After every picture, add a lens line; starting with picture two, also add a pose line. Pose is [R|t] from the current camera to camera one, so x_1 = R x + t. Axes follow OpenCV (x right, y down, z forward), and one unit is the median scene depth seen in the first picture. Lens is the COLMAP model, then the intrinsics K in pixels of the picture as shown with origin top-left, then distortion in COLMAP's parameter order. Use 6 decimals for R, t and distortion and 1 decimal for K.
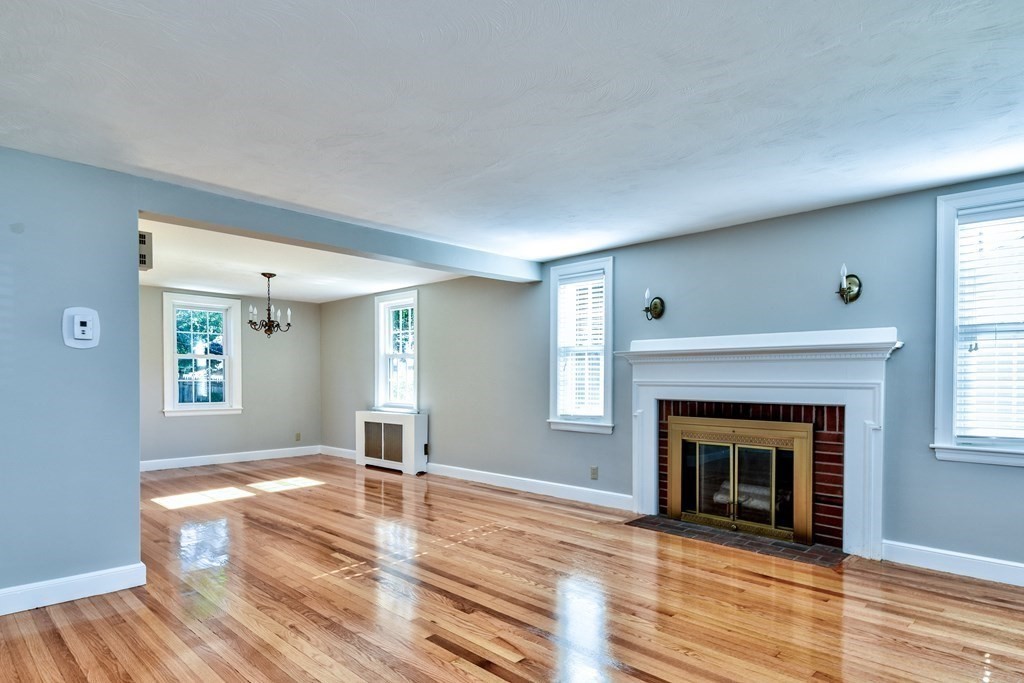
lens RADIAL K [[561.3, 0, 509.0], [0, 561.3, 386.2], [0, 0, 1]] dist [0.064010, -0.059200]
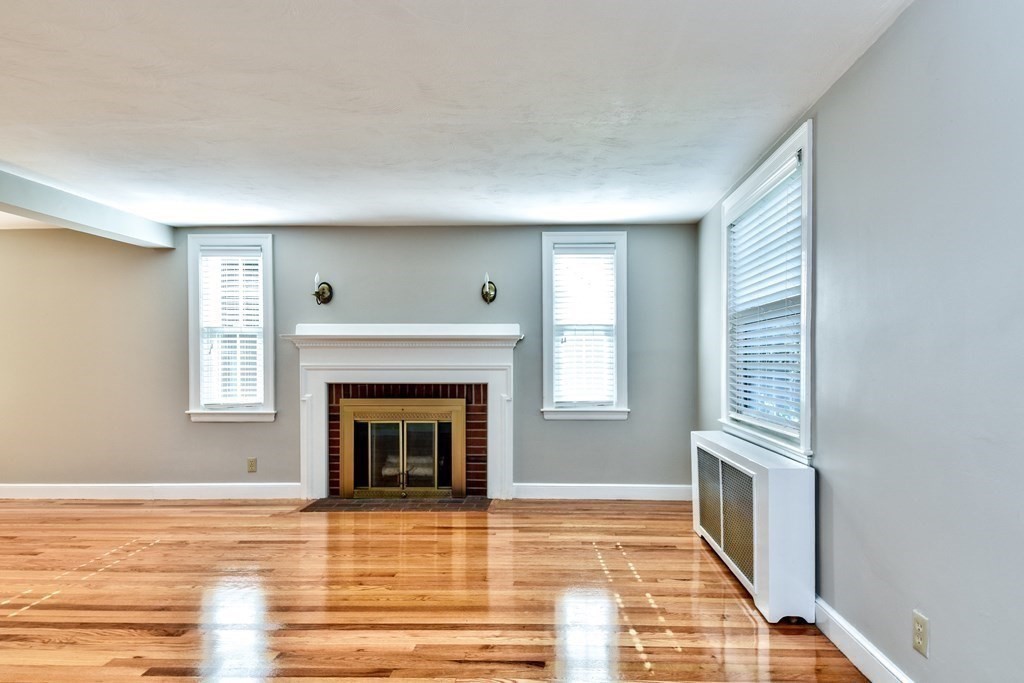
lens RADIAL K [[565.3, 0, 546.7], [0, 565.3, 367.1], [0, 0, 1]] dist [-0.003140, -0.002396]
pose [[0.720285, -0.008144, 0.693631, -0.172906], [0.012969, 0.999914, -0.001728, 0.001434], [-0.693557, 0.010240, 0.720329, -0.004207]]
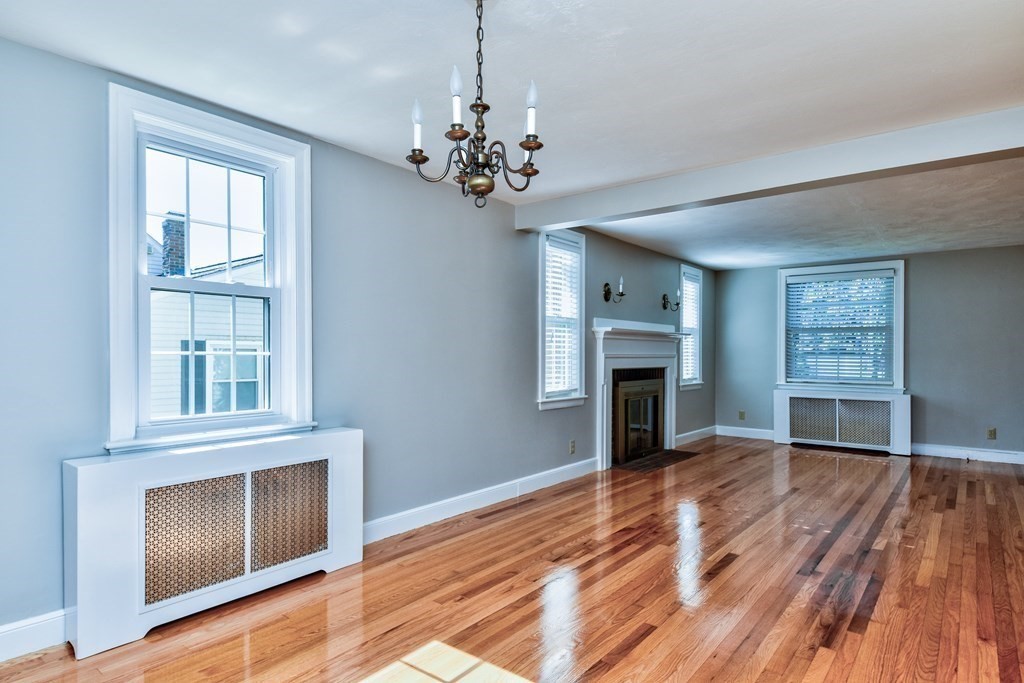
lens RADIAL K [[566.2, 0, 508.5], [0, 566.2, 349.4], [0, 0, 1]] dist [0.003293, -0.002984]
pose [[-0.083204, 0.003427, 0.996527, -1.018531], [0.008314, 0.999962, -0.002745, -0.019431], [-0.996498, 0.008057, -0.083230, 1.457833]]
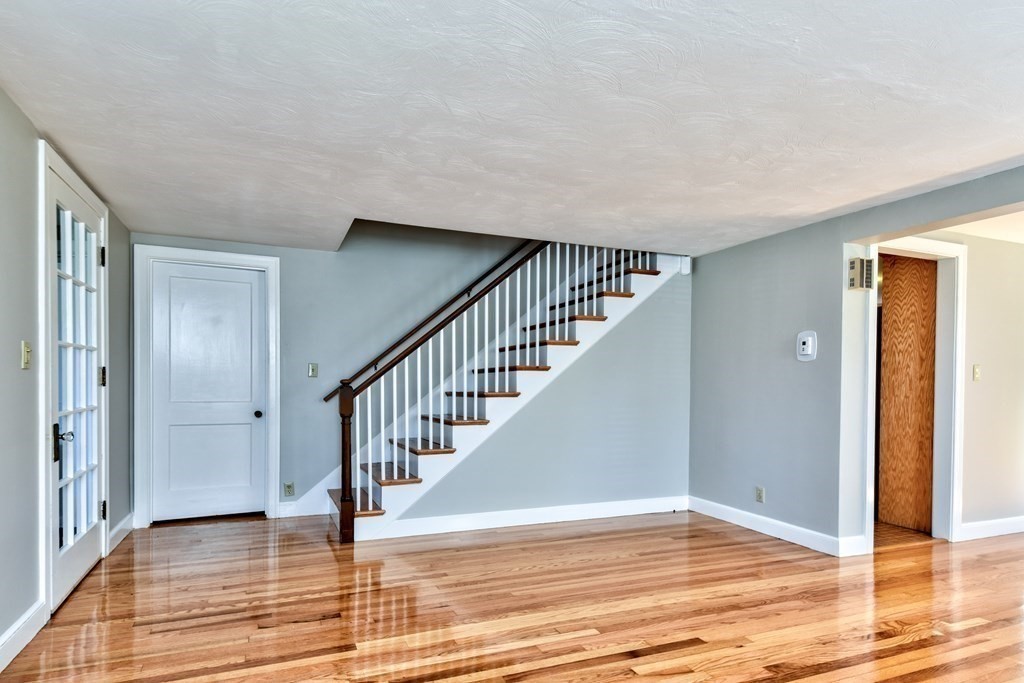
lens RADIAL K [[548.8, 0, 512.5], [0, 548.8, 393.9], [0, 0, 1]] dist [0.018228, -0.000588]
pose [[-0.393783, 0.014007, -0.919097, 0.537857], [-0.015425, 0.999642, 0.021843, -0.005605], [0.919074, 0.022779, -0.393426, 0.651316]]
